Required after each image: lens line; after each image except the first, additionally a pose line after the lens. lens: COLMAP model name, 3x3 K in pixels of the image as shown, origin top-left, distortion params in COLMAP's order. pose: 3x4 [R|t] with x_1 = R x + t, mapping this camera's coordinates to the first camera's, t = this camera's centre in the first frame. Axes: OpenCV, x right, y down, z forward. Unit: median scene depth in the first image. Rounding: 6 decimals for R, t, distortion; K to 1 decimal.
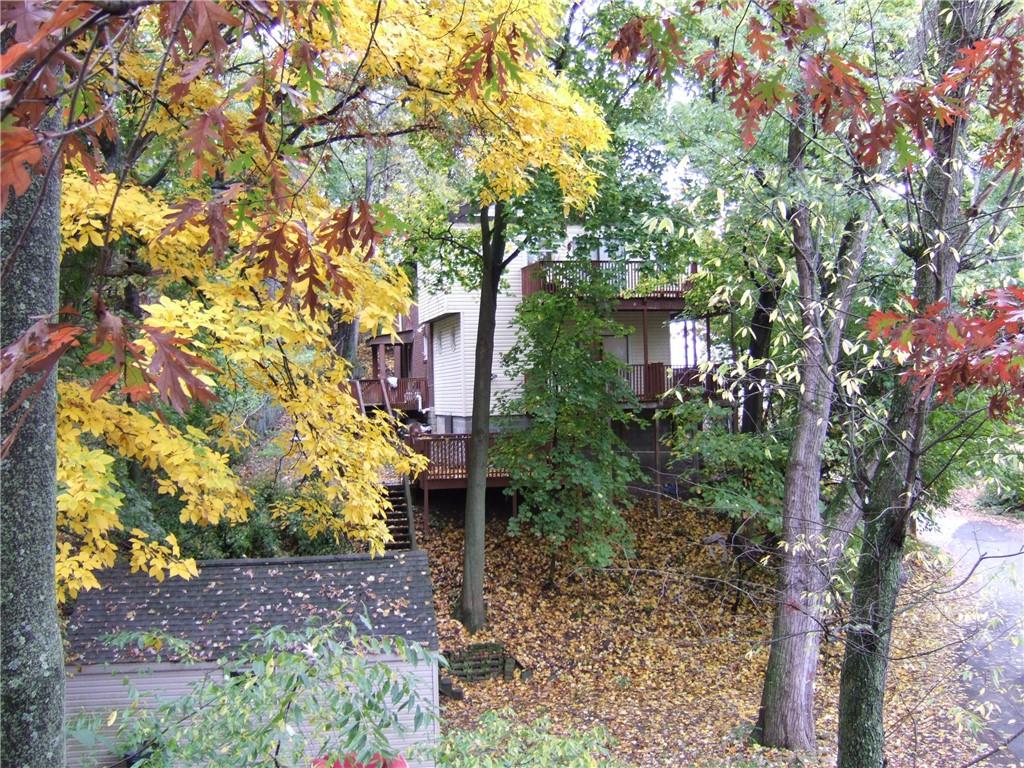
lens RADIAL K [[970.7, 0, 516.9], [0, 970.7, 383.7], [0, 0, 1]] dist [-0.090502, 0.000000]
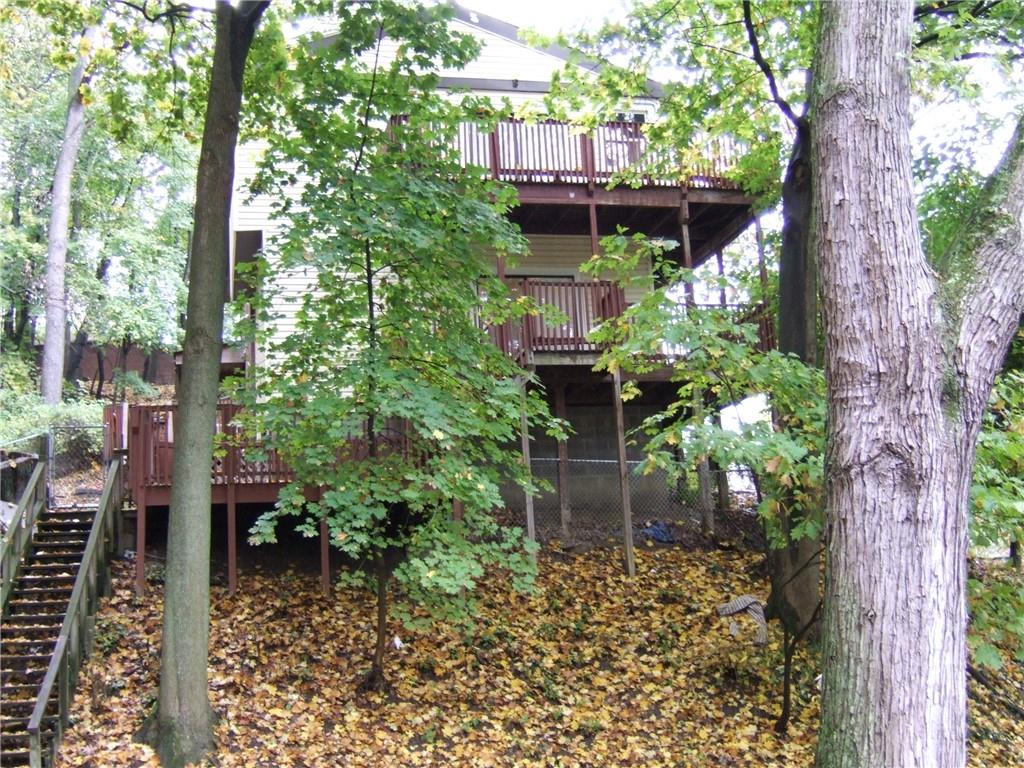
lens RADIAL K [[1220.7, 0, 512.9], [0, 1220.7, 382.8], [0, 0, 1]] dist [-0.090402, 0.000000]
pose [[0.998522, -0.043253, -0.032919, 0.125702], [0.036310, 0.981461, -0.188190, 0.179073], [0.040448, 0.186717, 0.981581, 0.400563]]
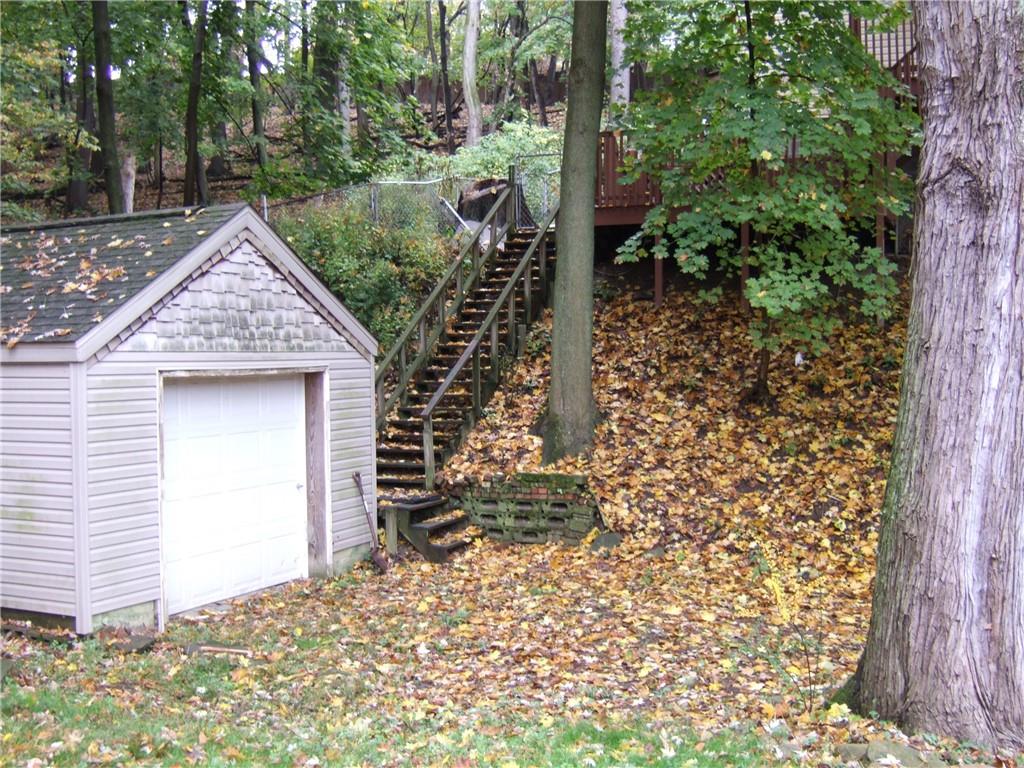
lens RADIAL K [[1220.7, 0, 514.5], [0, 1220.7, 375.2], [0, 0, 1]] dist [-0.090402, 0.000000]
pose [[0.828730, 0.021340, -0.559242, 0.272604], [-0.006464, 0.999571, 0.028563, 0.181534], [0.559611, -0.020057, 0.828512, 0.425596]]
